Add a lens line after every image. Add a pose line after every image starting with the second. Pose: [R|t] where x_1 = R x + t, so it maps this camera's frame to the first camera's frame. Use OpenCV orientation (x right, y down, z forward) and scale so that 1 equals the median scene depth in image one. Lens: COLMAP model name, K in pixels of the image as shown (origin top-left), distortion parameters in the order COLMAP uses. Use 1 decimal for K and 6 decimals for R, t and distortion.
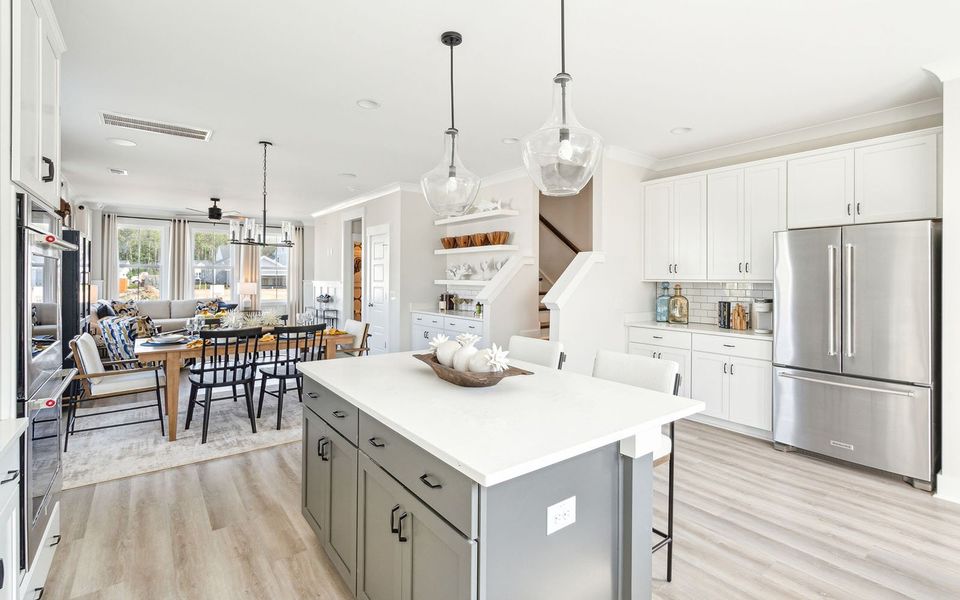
lens RADIAL K [[443.4, 0, 475.8], [0, 443.4, 276.2], [0, 0, 1]] dist [-0.005207, 0.001491]
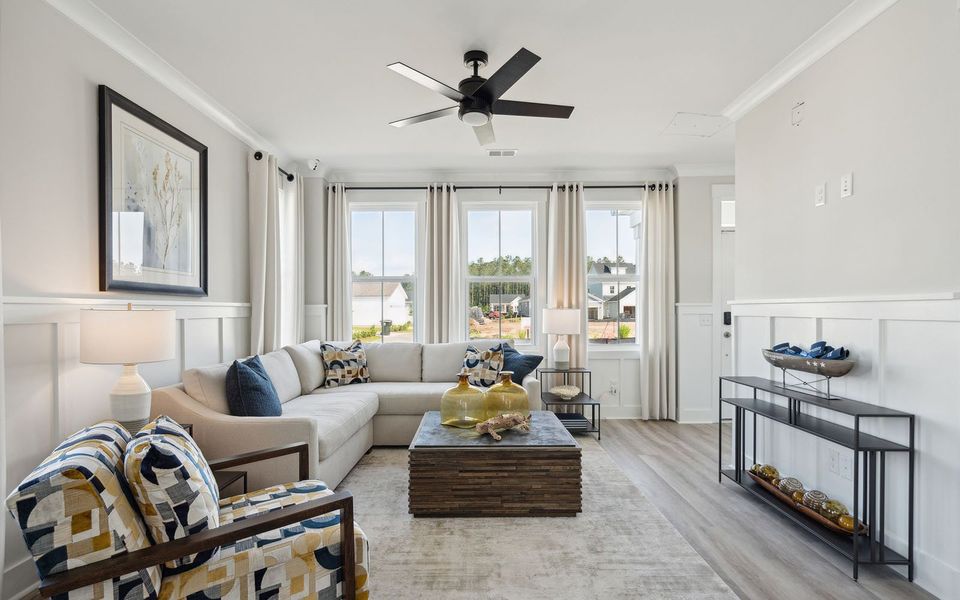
lens RADIAL K [[477.0, 0, 468.1], [0, 477.0, 312.5], [0, 0, 1]] dist [0.000570, -0.001987]
pose [[0.787909, -0.005511, -0.615767, -0.307877], [0.010459, 0.999935, 0.004434, 0.016497], [0.615702, -0.009934, 0.787916, 0.588629]]
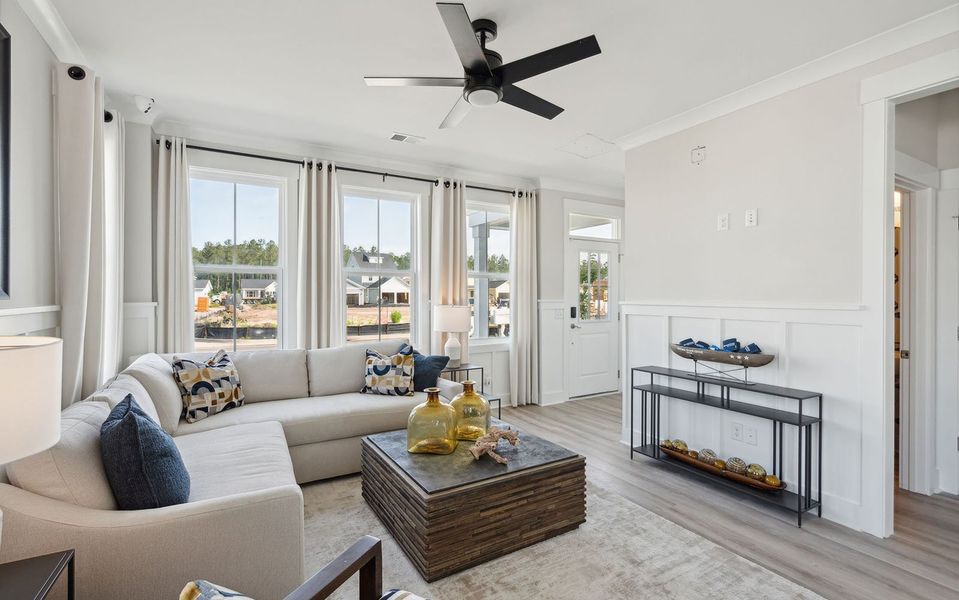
lens RADIAL K [[443.0, 0, 476.8], [0, 443.0, 298.2], [0, 0, 1]] dist [-0.005207, 0.001491]
pose [[0.992519, -0.004697, -0.122001, -0.466395], [0.005994, 0.999929, 0.010267, 0.002353], [0.121944, -0.010921, 0.992477, 0.588234]]
